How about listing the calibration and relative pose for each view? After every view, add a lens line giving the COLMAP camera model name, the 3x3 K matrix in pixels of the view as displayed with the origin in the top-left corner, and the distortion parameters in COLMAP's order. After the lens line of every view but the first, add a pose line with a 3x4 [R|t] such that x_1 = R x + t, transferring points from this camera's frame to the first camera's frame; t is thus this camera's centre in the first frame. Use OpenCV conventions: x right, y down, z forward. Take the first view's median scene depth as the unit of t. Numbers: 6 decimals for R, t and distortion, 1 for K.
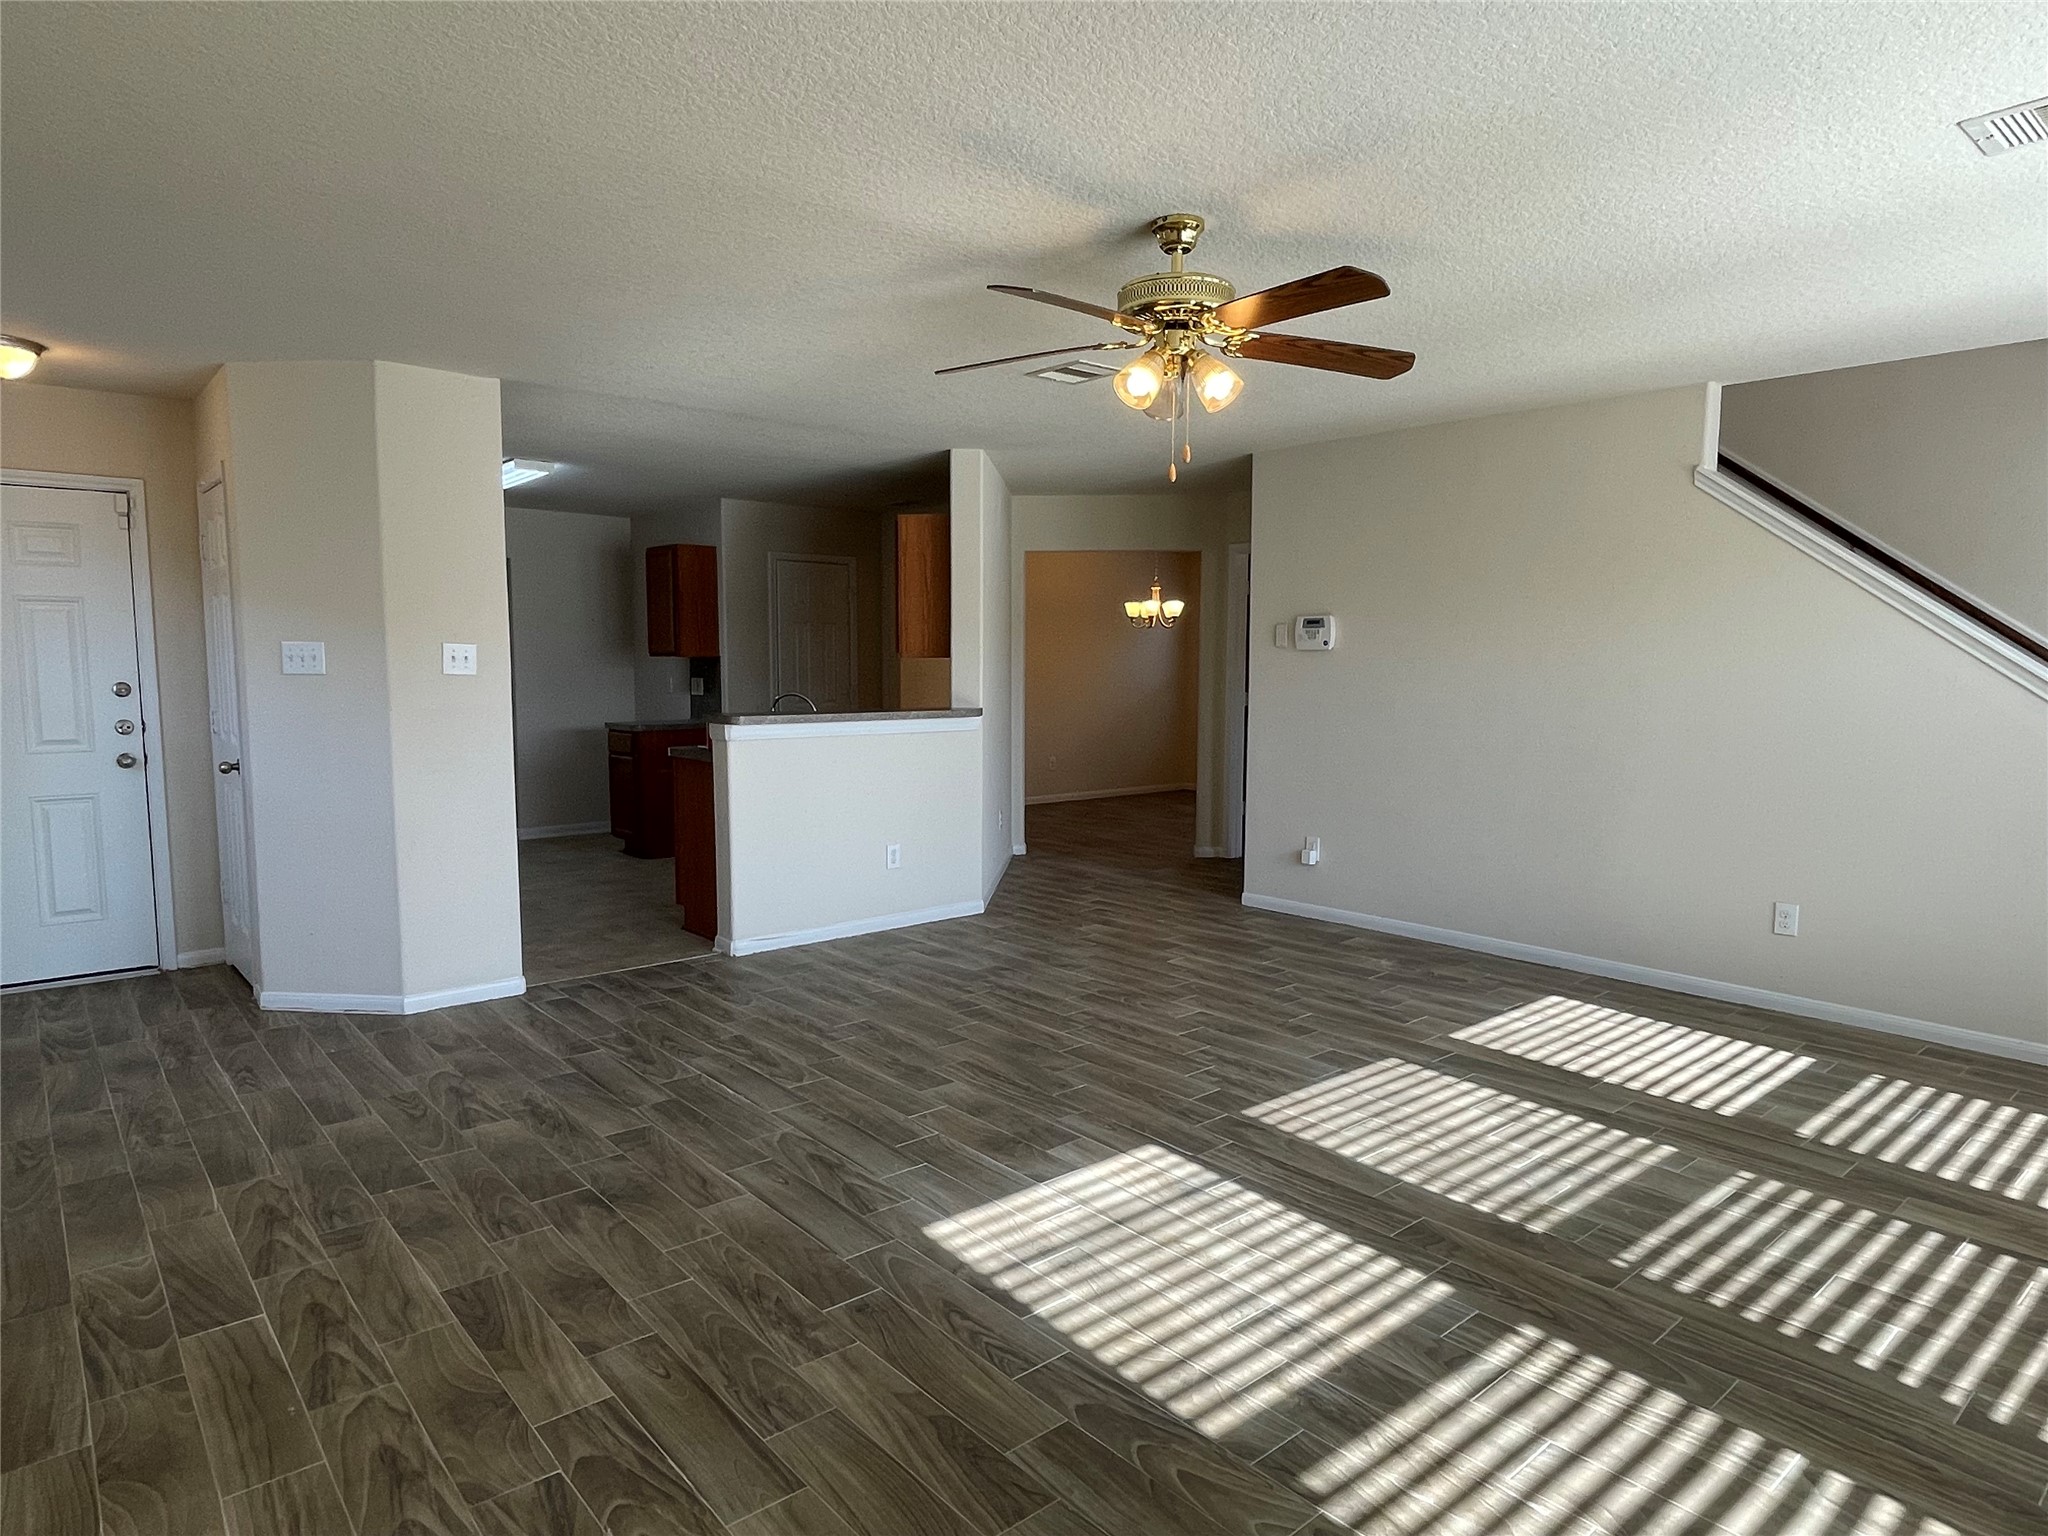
lens RADIAL K [[1212.8, 0, 1014.4], [0, 1212.8, 774.0], [0, 0, 1]] dist [-0.001762, 0.000968]
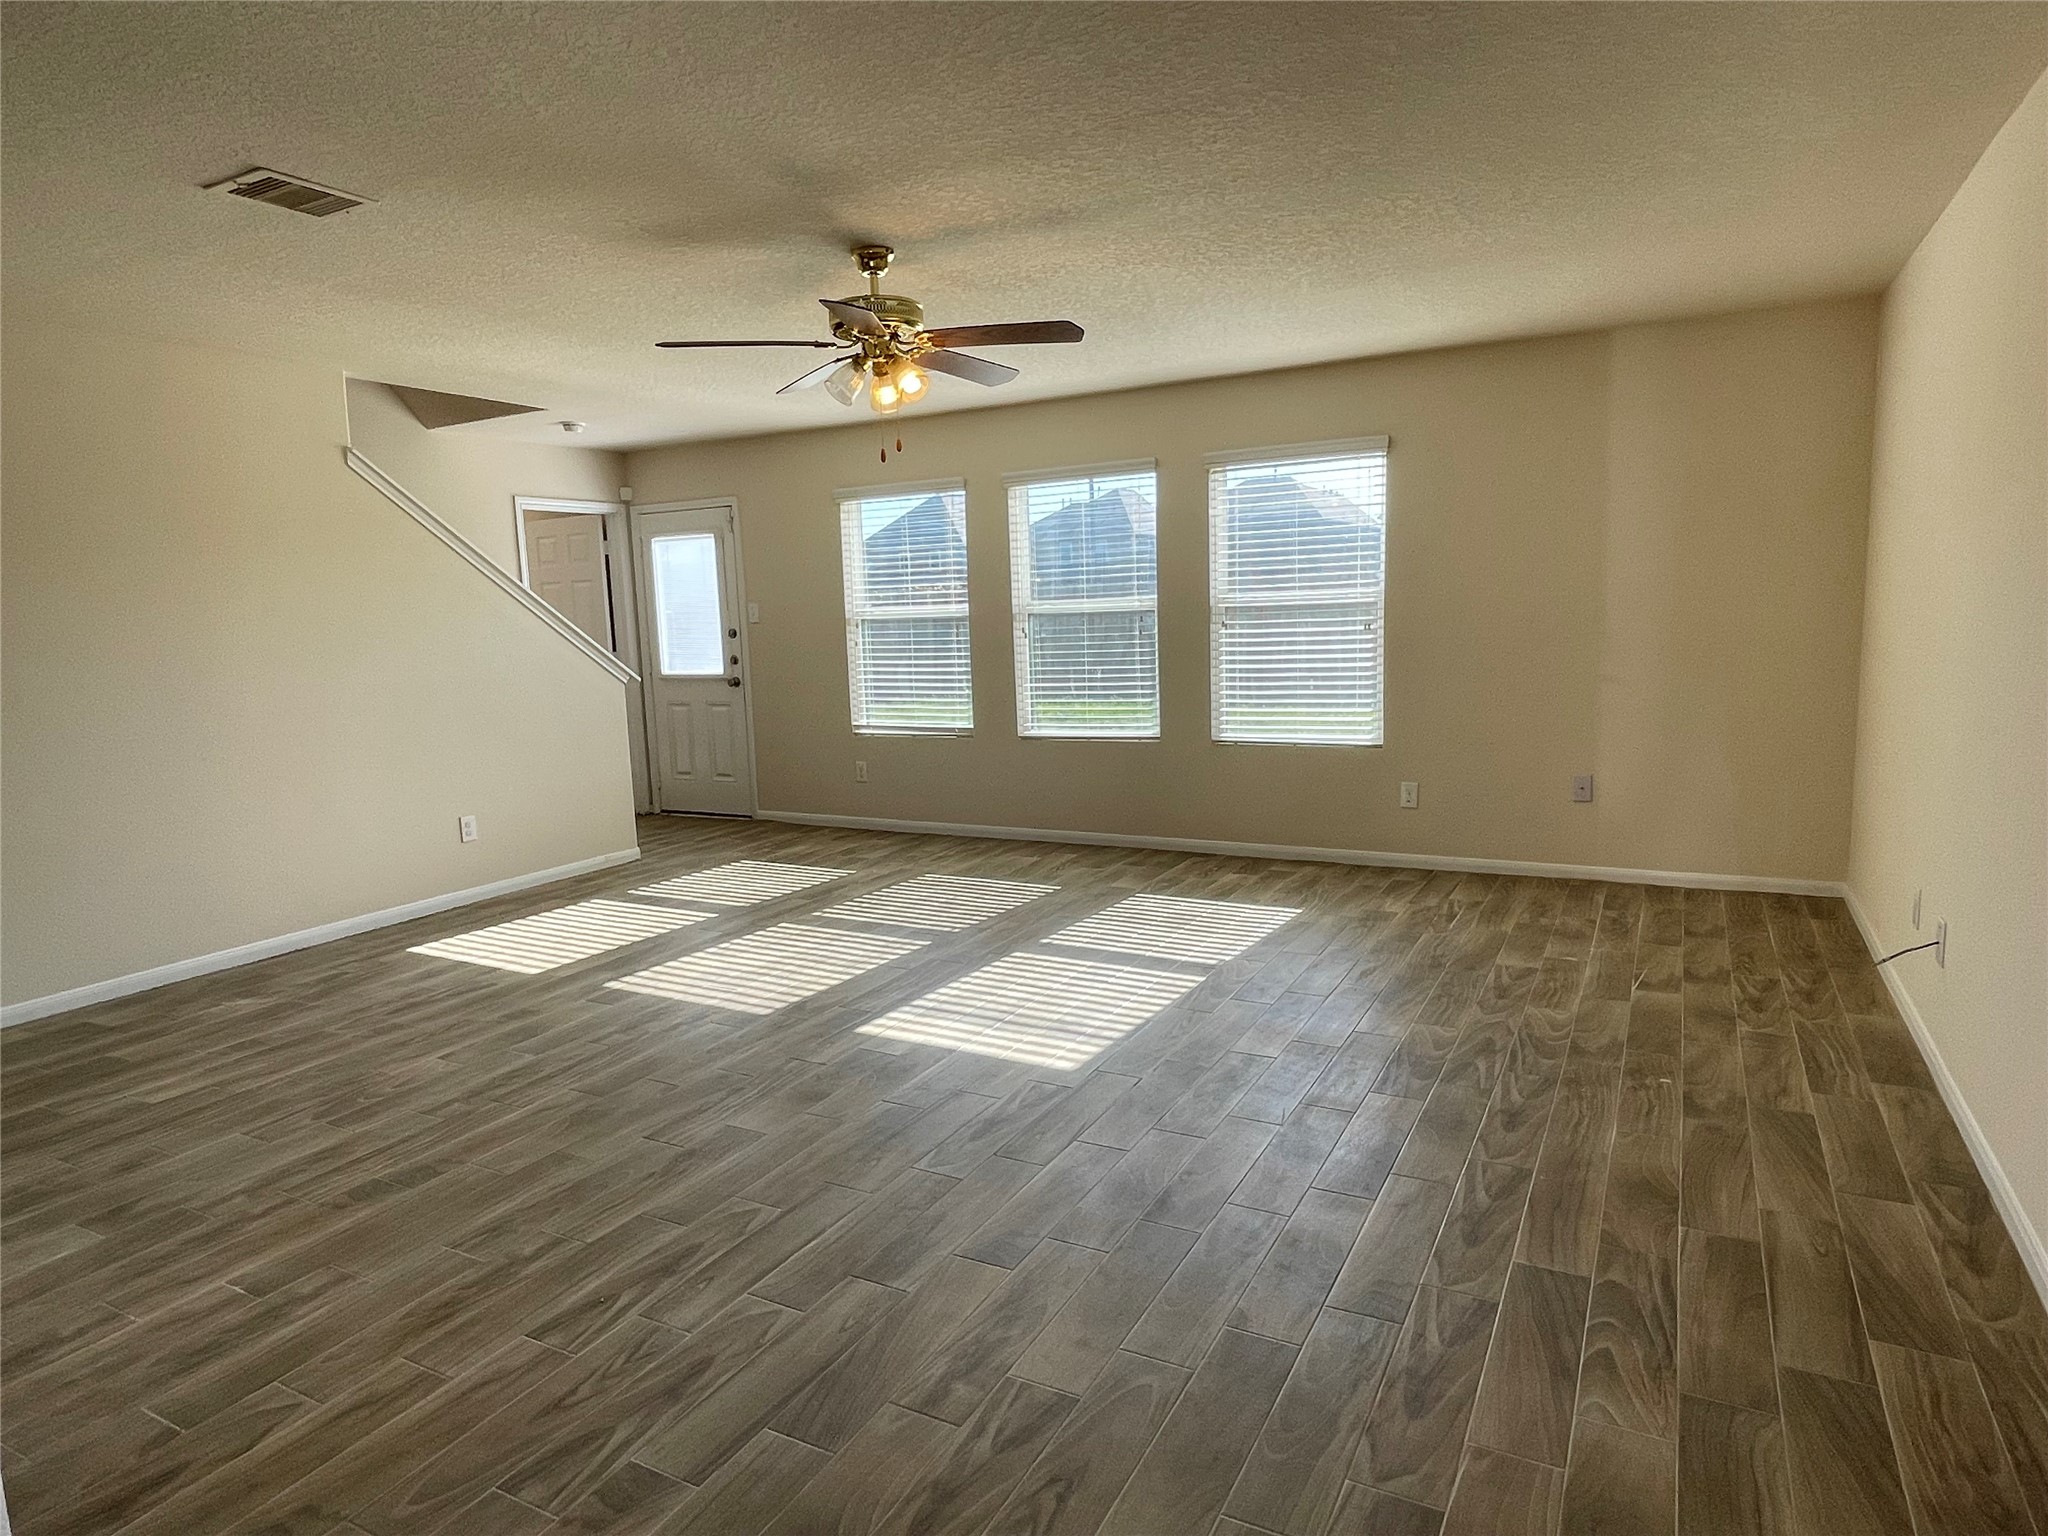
lens RADIAL K [[1212.8, 0, 1014.4], [0, 1212.8, 774.0], [0, 0, 1]] dist [-0.001762, 0.000968]
pose [[-0.357758, -0.123200, 0.925651, -1.017374], [0.124817, 0.976055, 0.178150, -0.125045], [-0.925435, 0.179272, -0.333814, 1.241689]]
